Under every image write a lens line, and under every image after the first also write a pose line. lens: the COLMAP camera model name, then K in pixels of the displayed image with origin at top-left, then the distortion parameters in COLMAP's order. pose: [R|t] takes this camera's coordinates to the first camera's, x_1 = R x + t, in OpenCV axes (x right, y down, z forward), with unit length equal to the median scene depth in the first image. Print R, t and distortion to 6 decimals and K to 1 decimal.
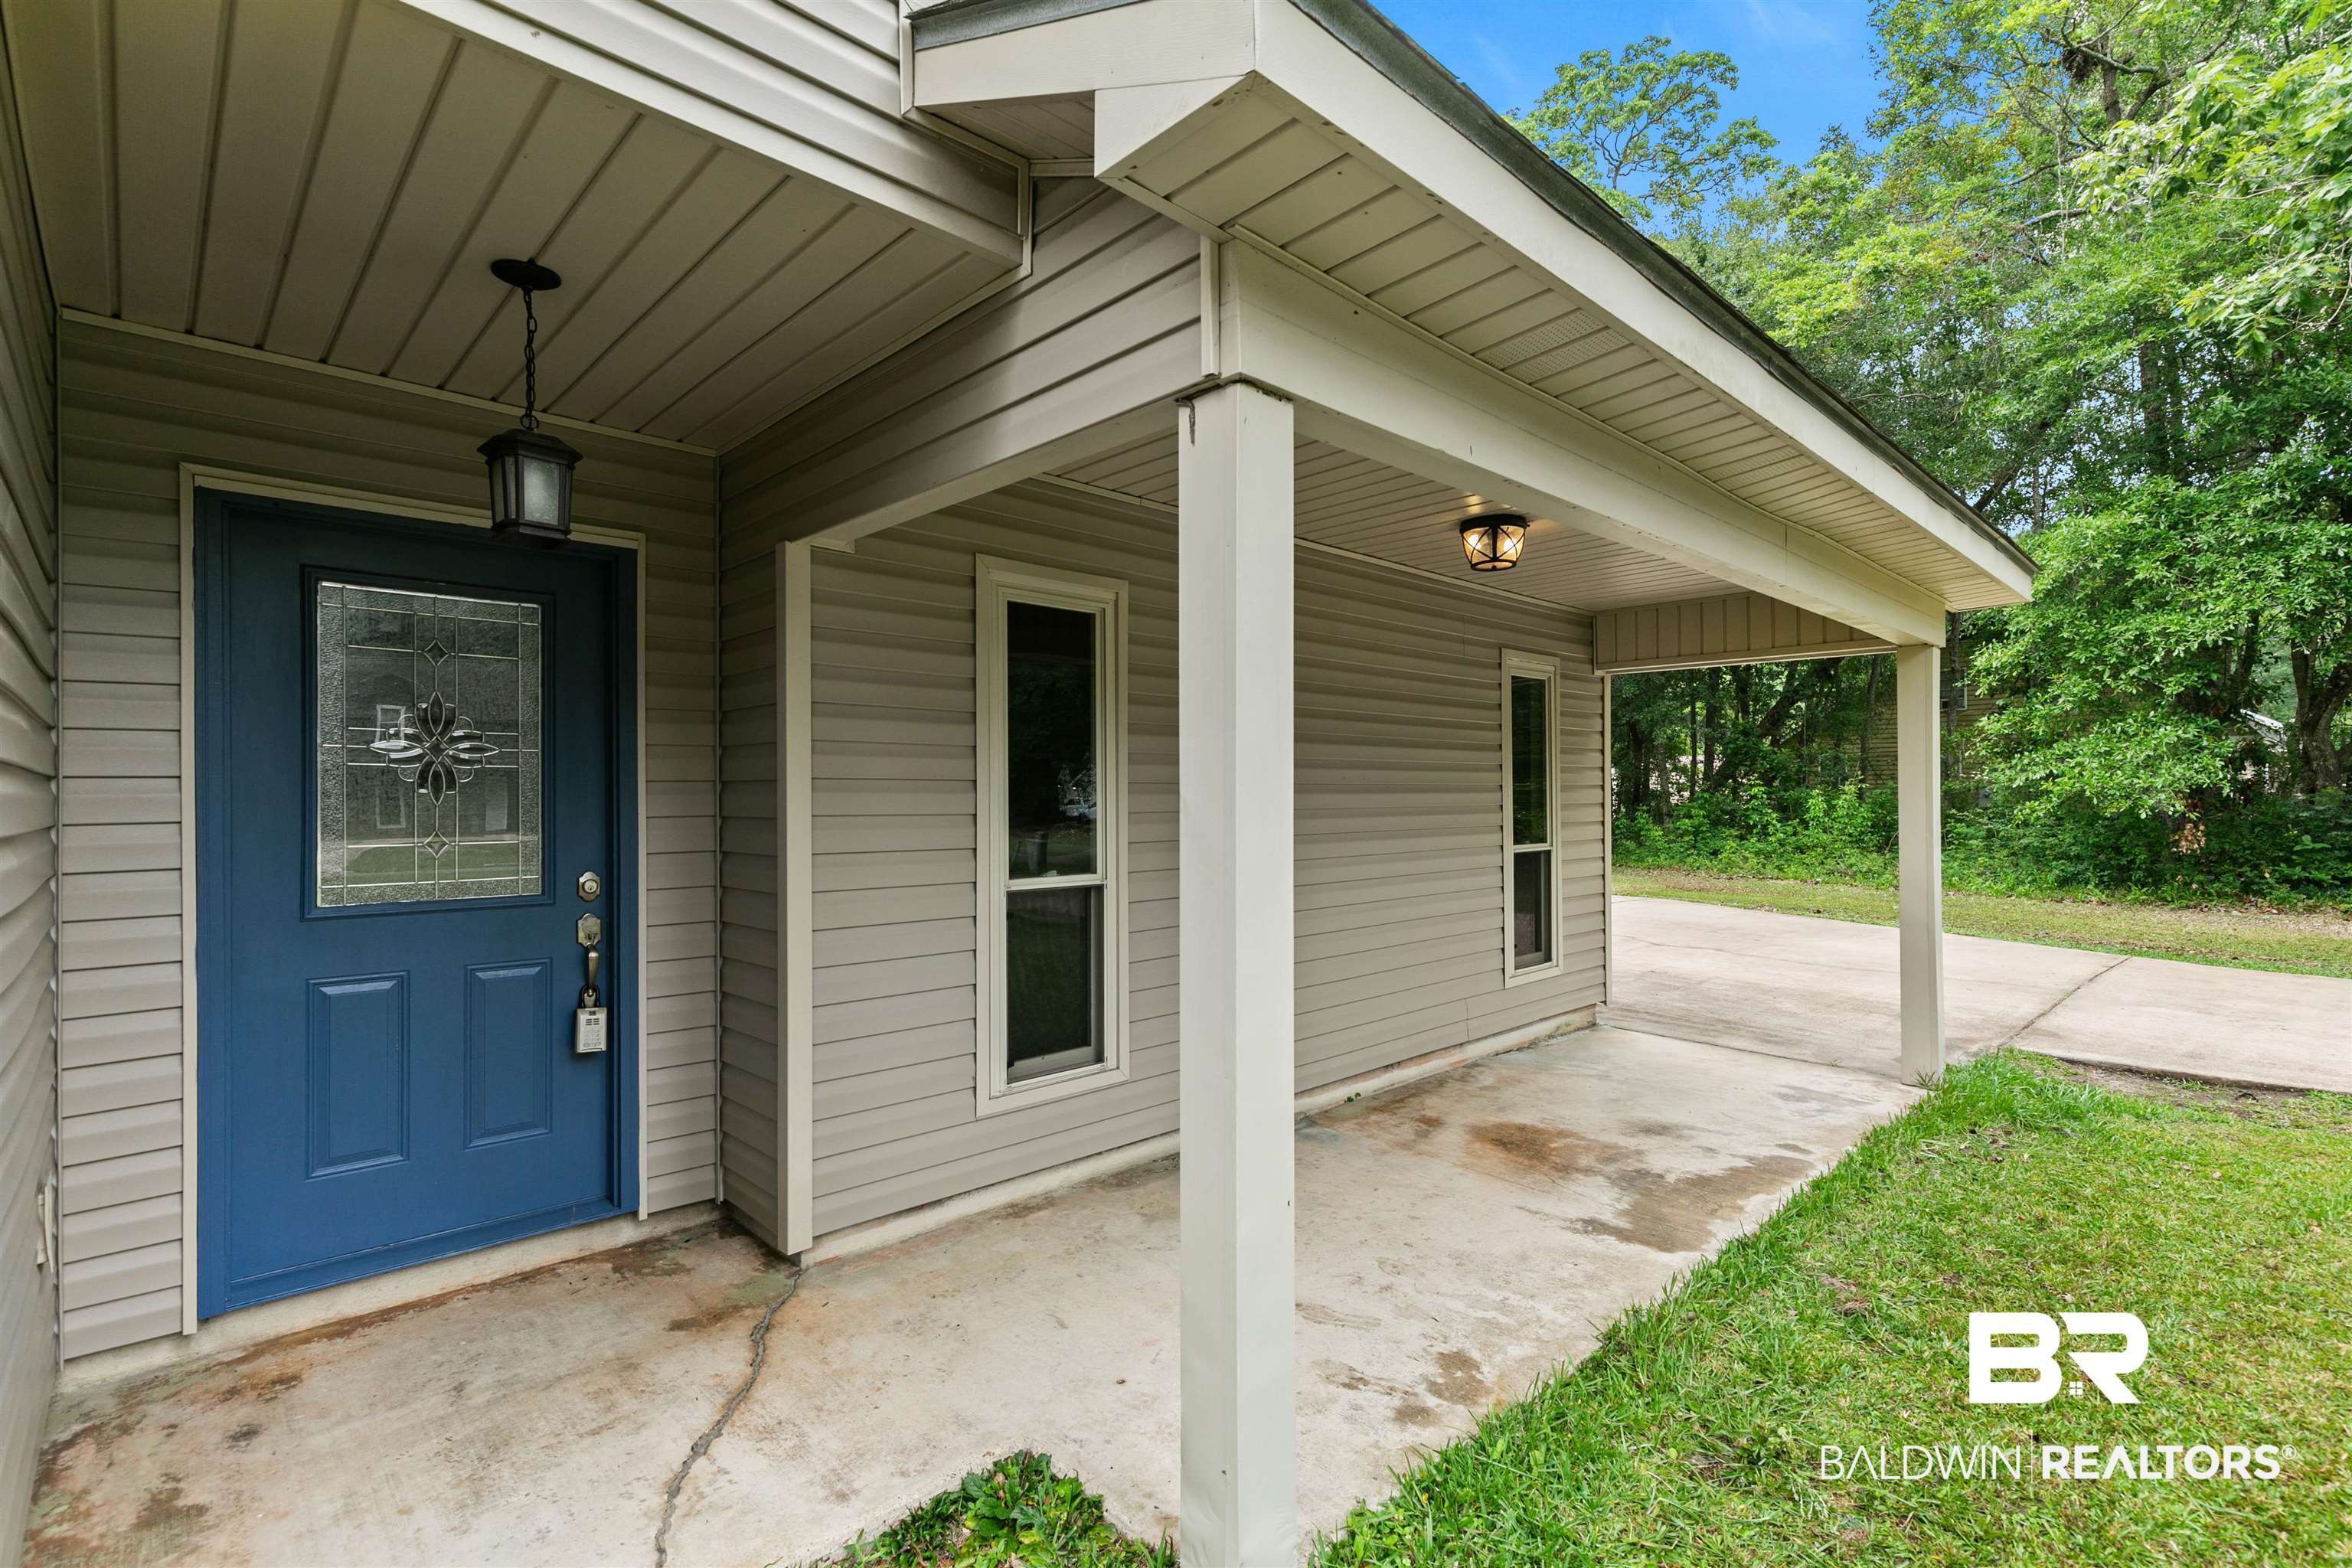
lens RADIAL K [[1073.6, 0, 1171.9], [0, 1073.6, 791.9], [0, 0, 1]] dist [0.010113, -0.001673]
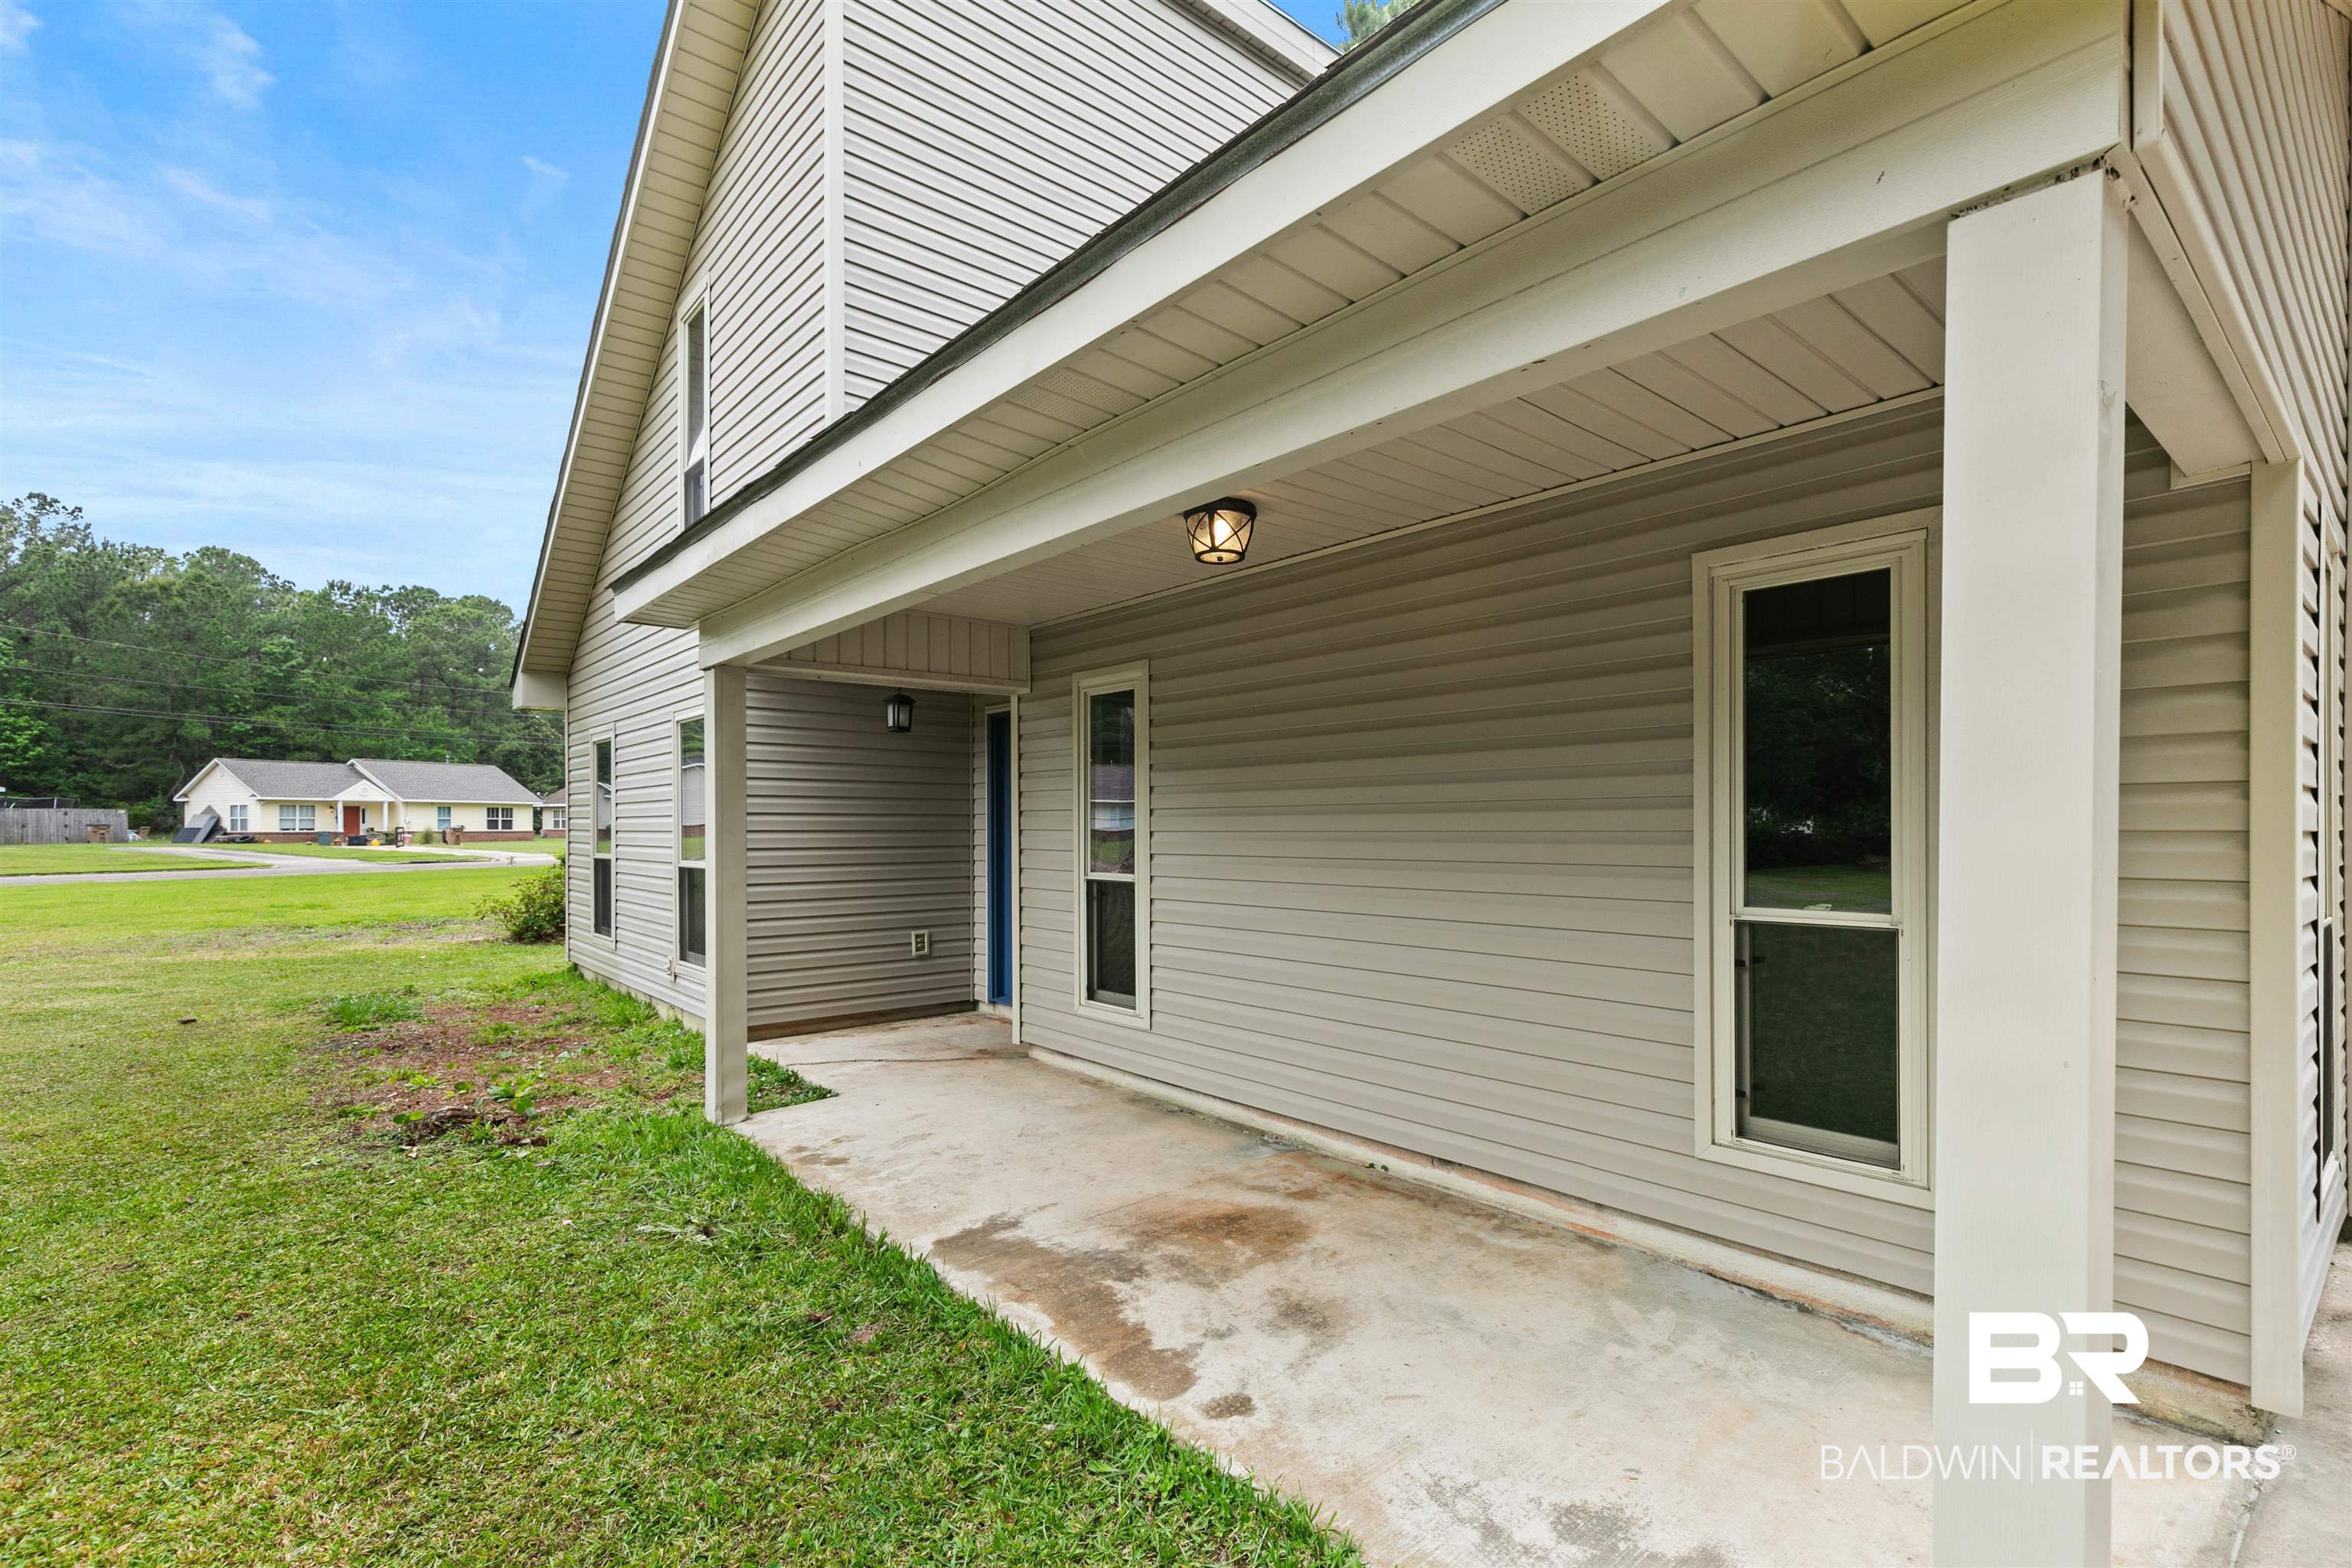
lens RADIAL K [[1073.6, 0, 1171.3], [0, 1073.6, 807.9], [0, 0, 1]] dist [0.010113, -0.001673]
pose [[-0.056482, -0.005386, -0.998389, 1.202400], [0.013633, 0.999888, -0.006165, -0.001123], [0.998311, -0.013960, -0.056403, 1.023009]]
